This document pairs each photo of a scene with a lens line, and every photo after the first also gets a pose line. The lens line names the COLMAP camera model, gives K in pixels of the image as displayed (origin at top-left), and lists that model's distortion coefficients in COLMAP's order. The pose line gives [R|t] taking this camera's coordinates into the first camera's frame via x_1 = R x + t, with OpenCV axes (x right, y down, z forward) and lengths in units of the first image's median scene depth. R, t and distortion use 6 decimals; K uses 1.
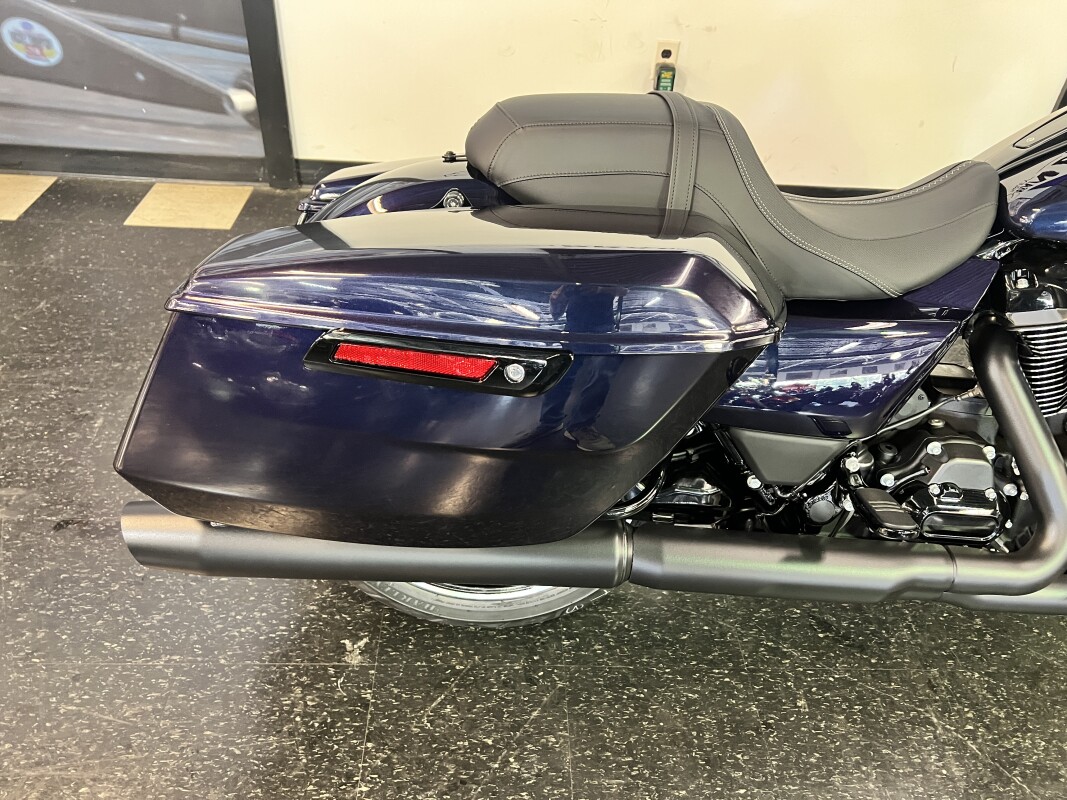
lens RADIAL K [[804.1, 0, 545.3], [0, 804.1, 402.8], [0, 0, 1]] dist [0.052328, -0.062267]
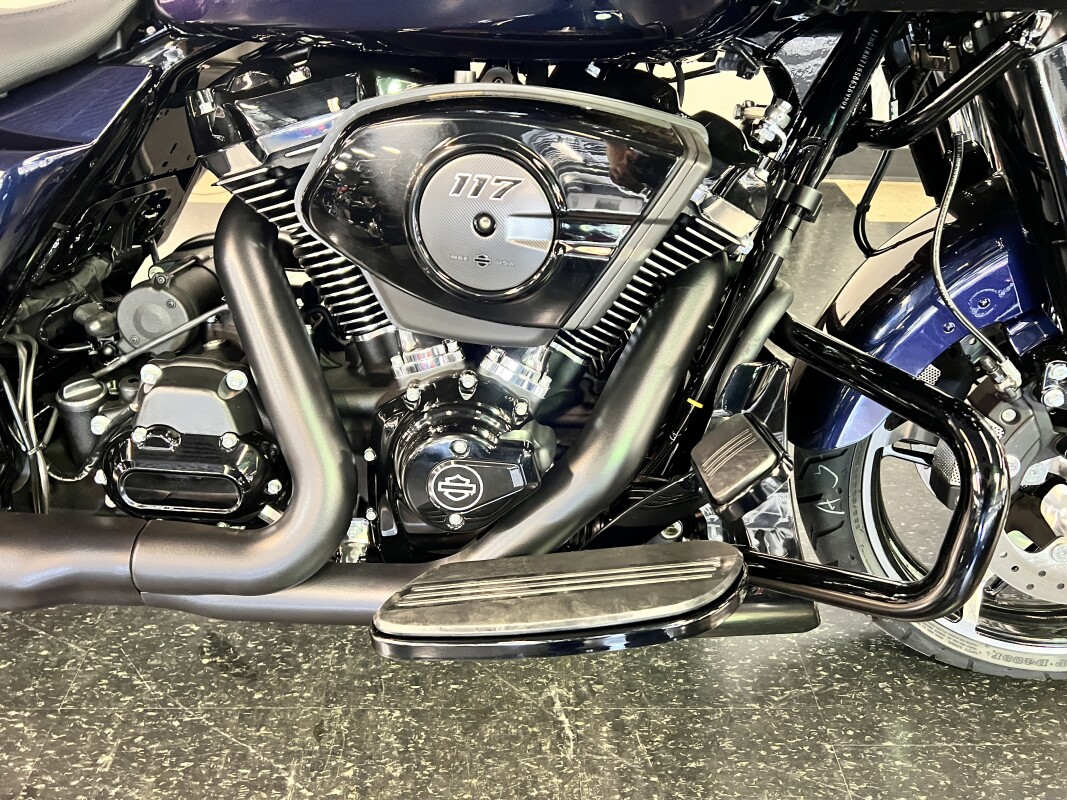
lens RADIAL K [[818.6, 0, 530.4], [0, 818.6, 414.5], [0, 0, 1]] dist [0.040619, -0.039859]
pose [[0.999706, -0.012773, -0.020613, 0.679363], [0.012464, 0.999809, -0.015061, 0.087546], [0.020801, 0.014800, 0.999674, 0.286429]]
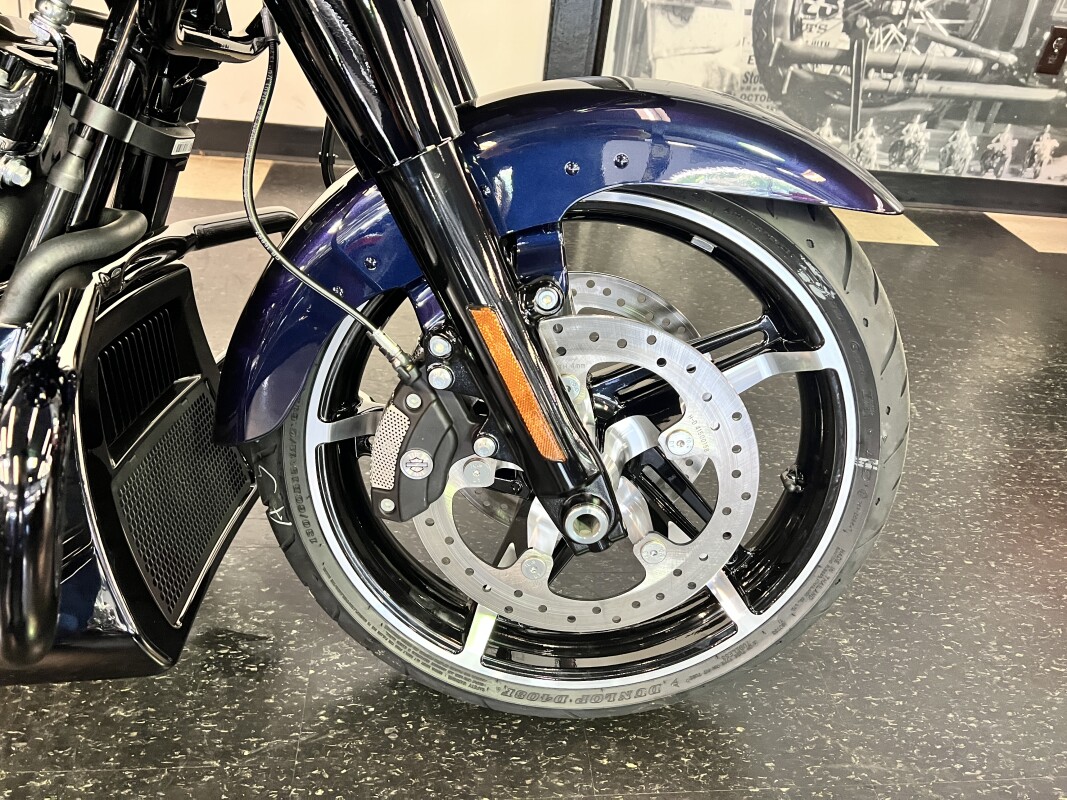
lens RADIAL K [[802.2, 0, 534.9], [0, 802.2, 411.3], [0, 0, 1]] dist [0.057729, -0.061453]
pose [[0.997782, -0.004333, 0.066430, 1.066523], [0.007834, 0.998588, -0.052534, 0.116179], [-0.066108, 0.052938, 0.996407, 0.412727]]
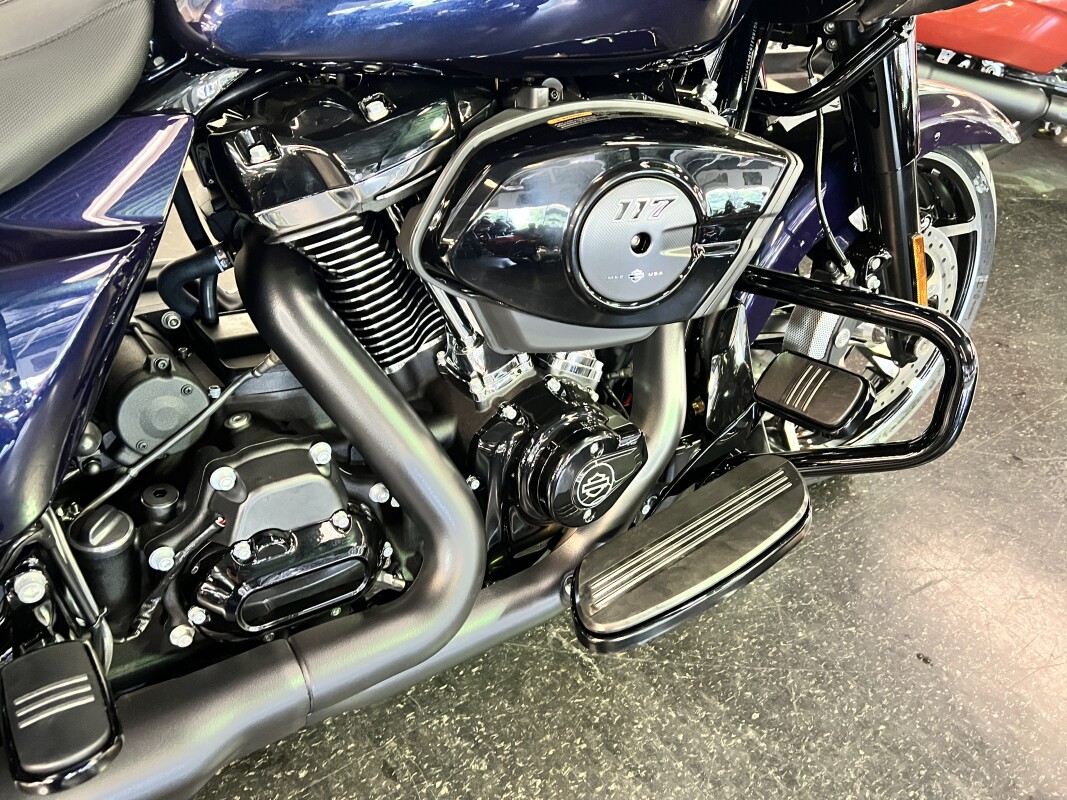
lens RADIAL K [[802.2, 0, 534.9], [0, 802.2, 411.3], [0, 0, 1]] dist [0.057729, -0.061453]
pose [[0.828915, -0.298898, 0.472822, 0.346798], [0.251856, 0.954169, 0.161650, -0.019974], [-0.499469, -0.014911, 0.866204, 0.353556]]
